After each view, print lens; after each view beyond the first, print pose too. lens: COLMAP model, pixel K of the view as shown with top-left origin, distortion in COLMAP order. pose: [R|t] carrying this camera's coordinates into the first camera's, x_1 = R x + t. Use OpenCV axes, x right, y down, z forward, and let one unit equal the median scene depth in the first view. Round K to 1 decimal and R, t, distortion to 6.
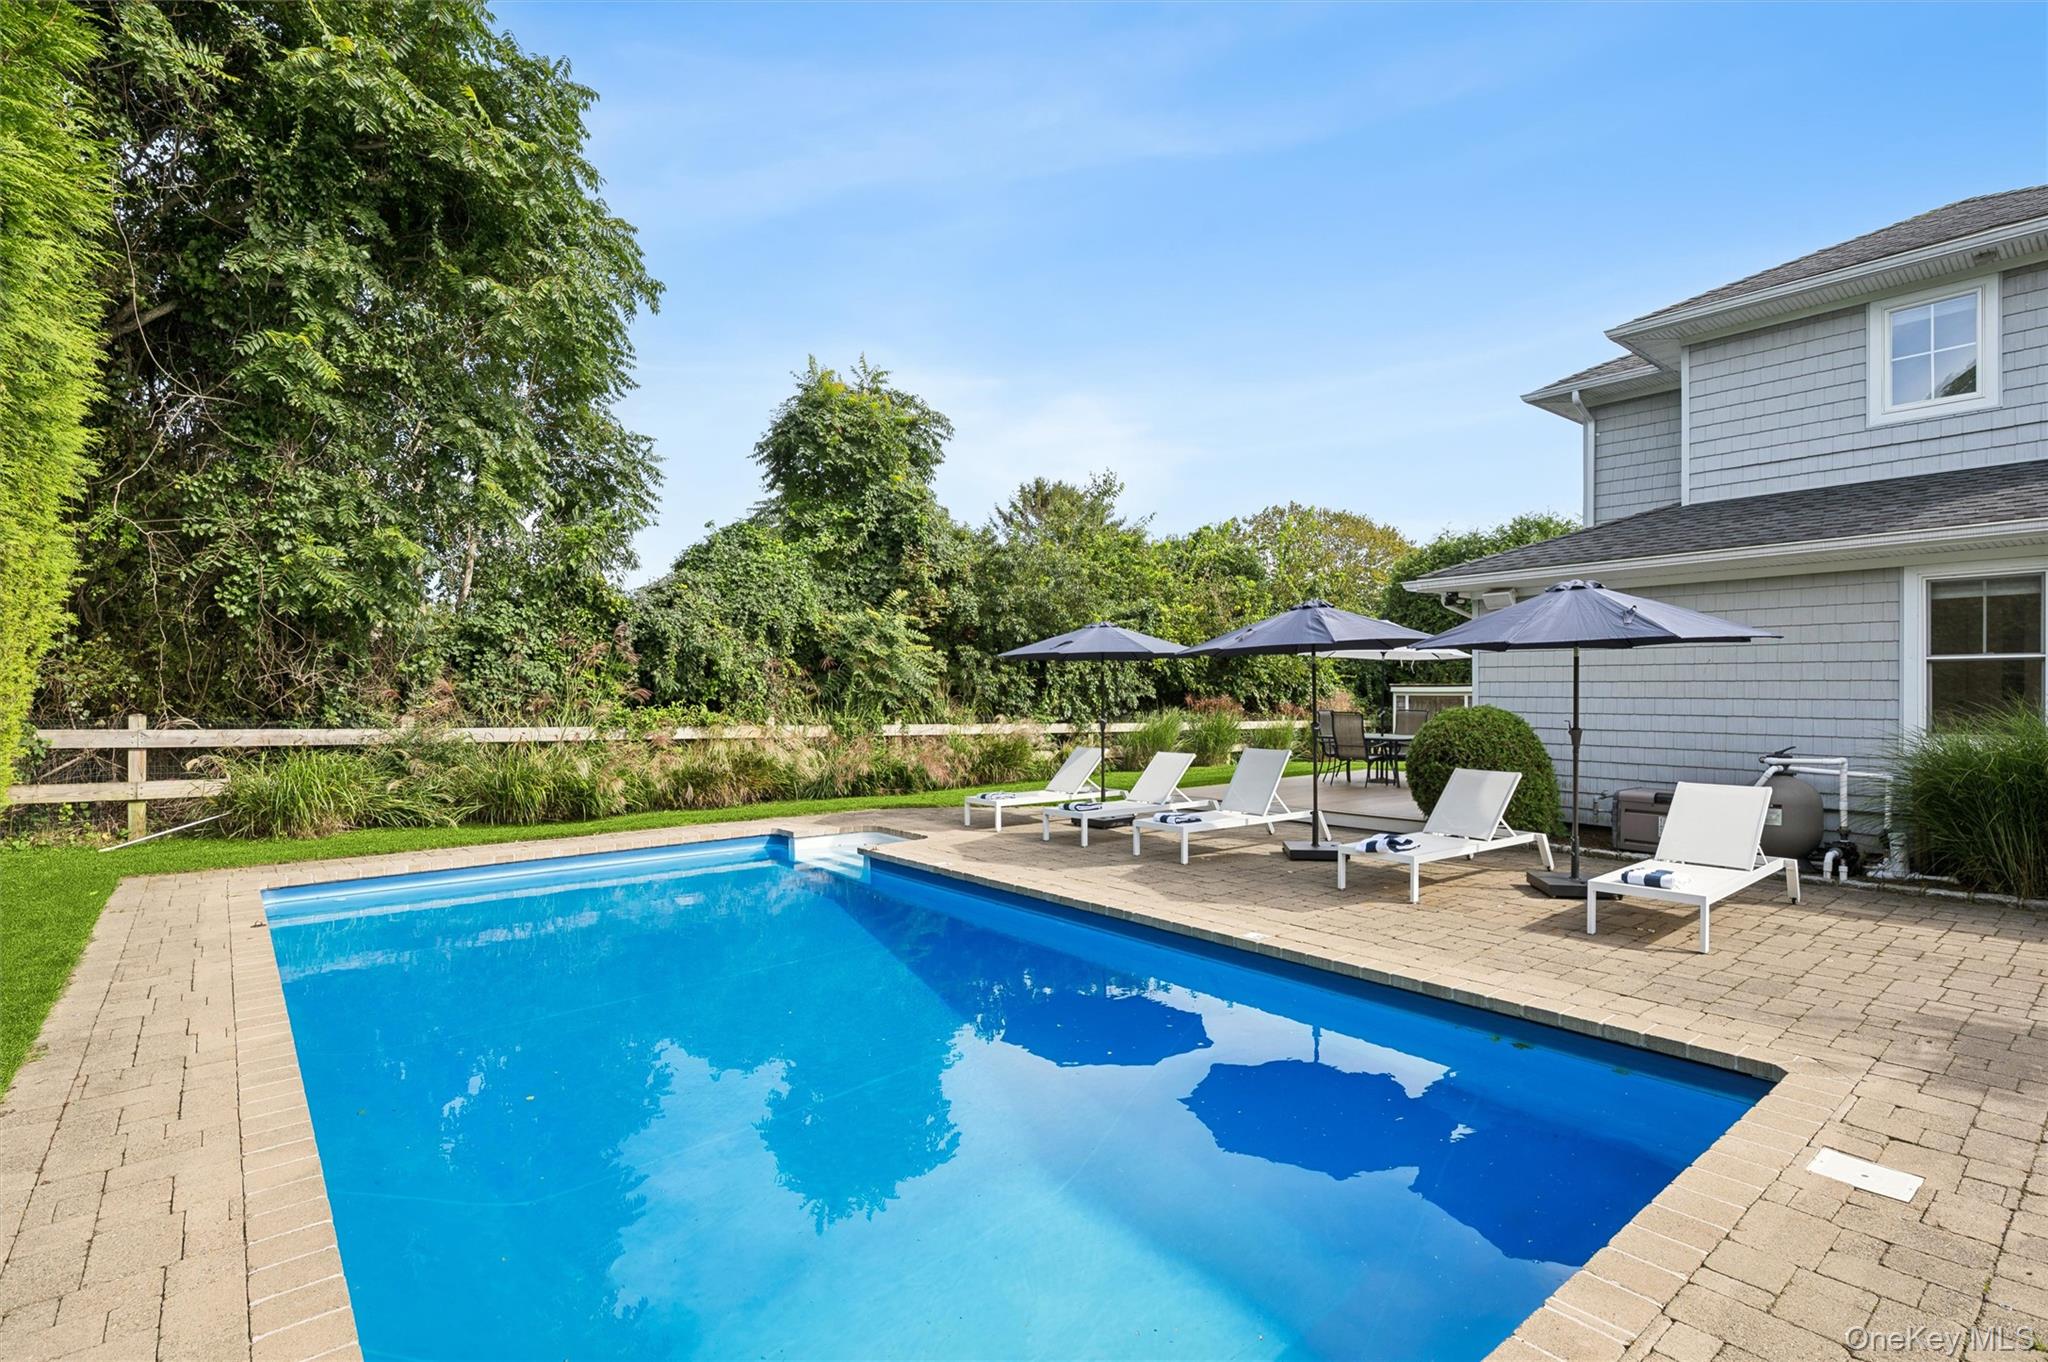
lens RADIAL K [[966.3, 0, 1019.7], [0, 966.3, 689.8], [0, 0, 1]] dist [0.000023, -0.000425]
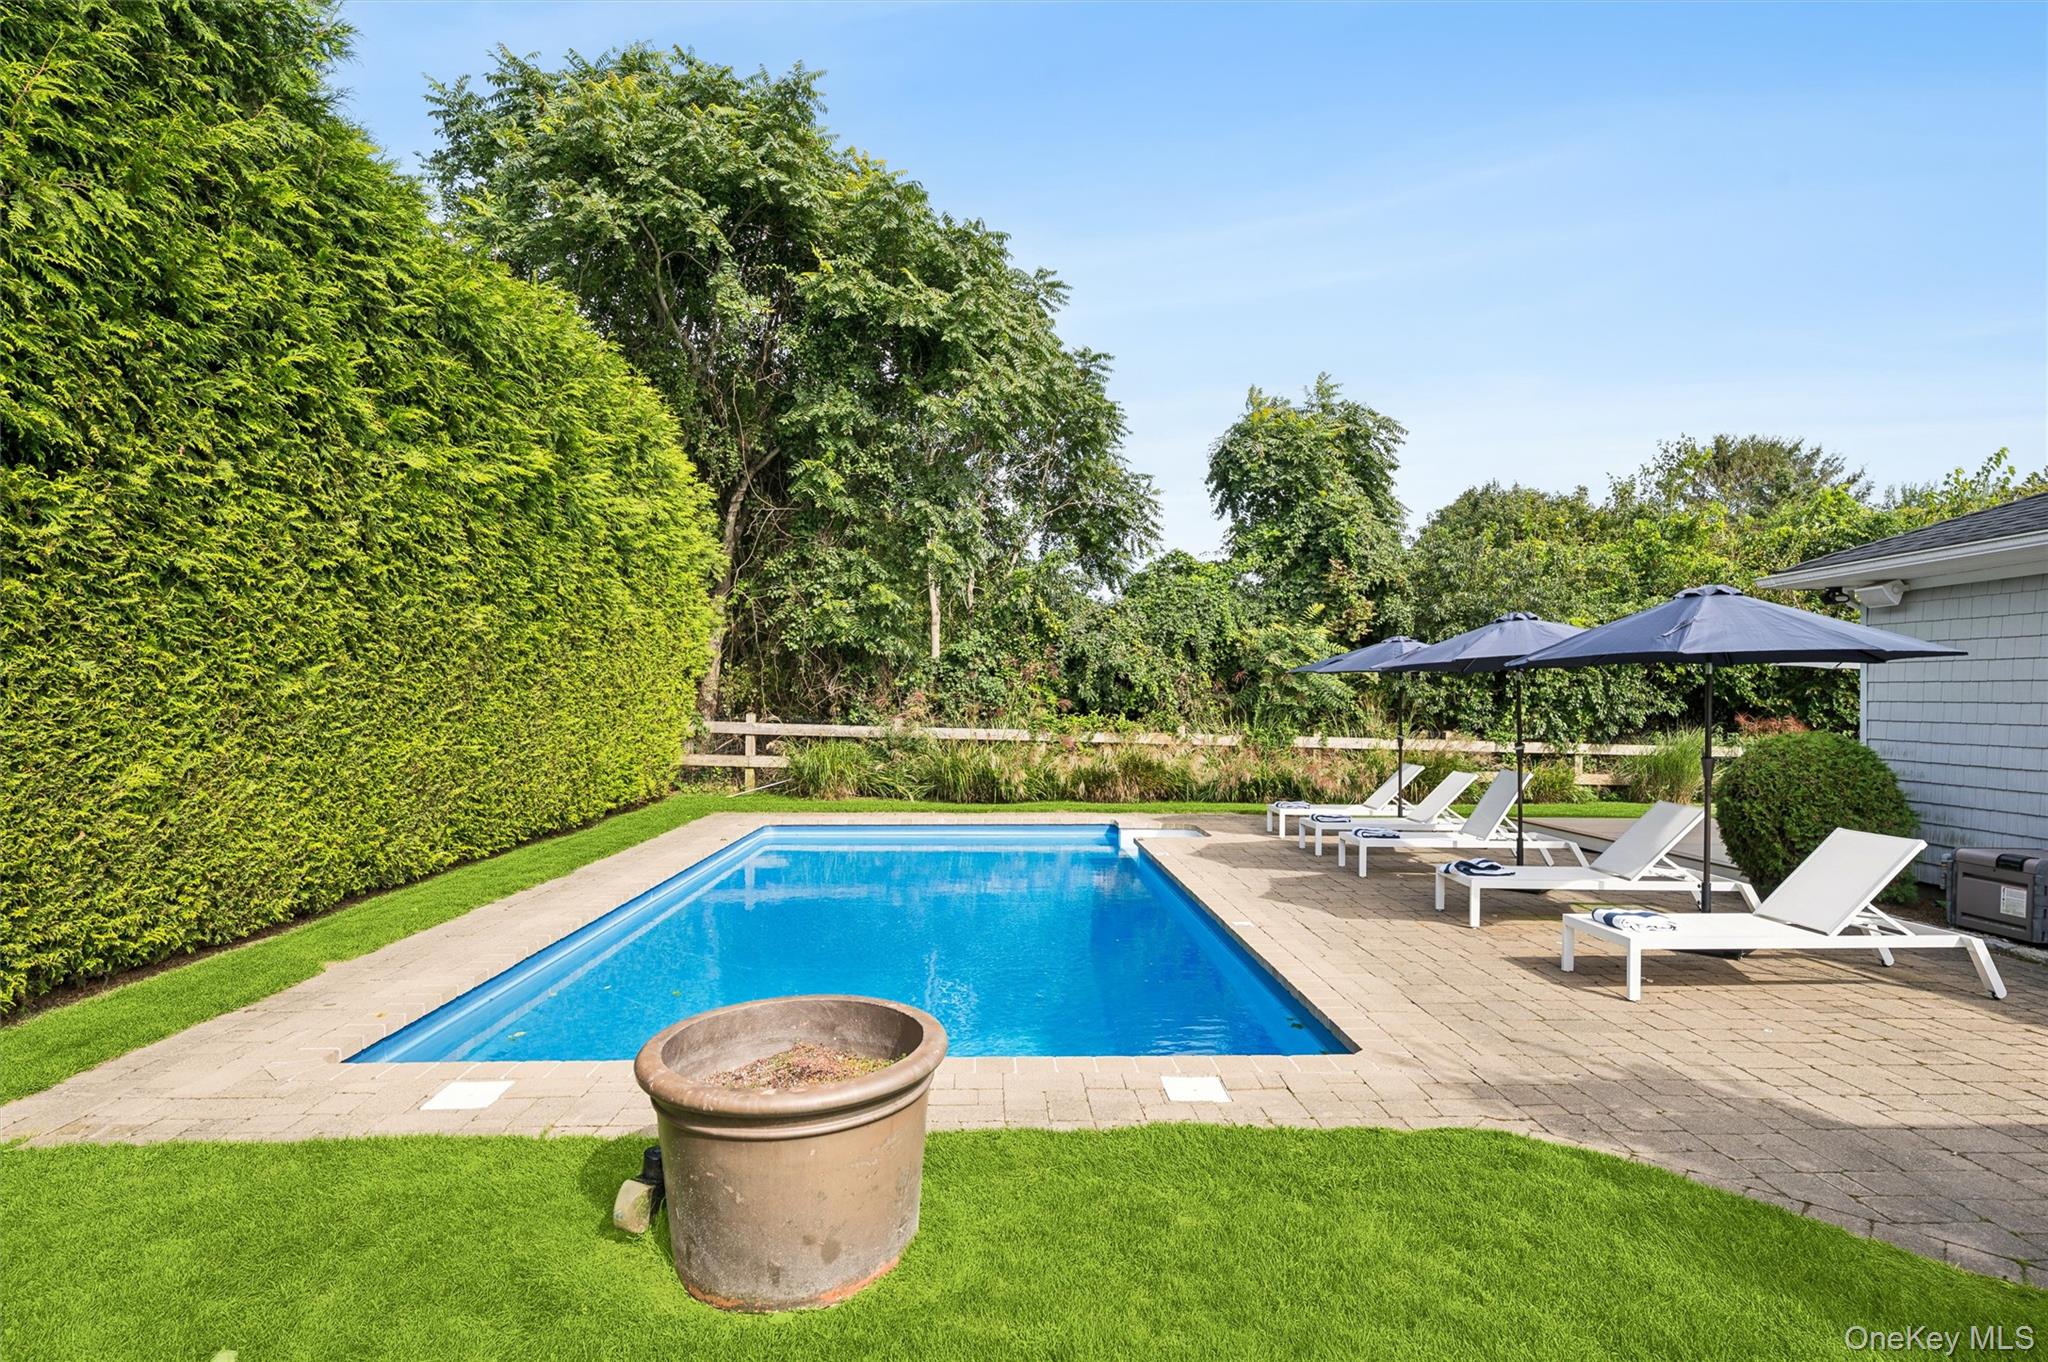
lens RADIAL K [[1013.2, 0, 1014.9], [0, 1013.2, 687.0], [0, 0, 1]] dist [0.000490, -0.000070]
pose [[0.800125, 0.002092, -0.599829, 0.333663], [-0.009257, 0.999918, -0.008861, -0.005025], [0.599762, 0.012642, 0.800079, -0.052598]]
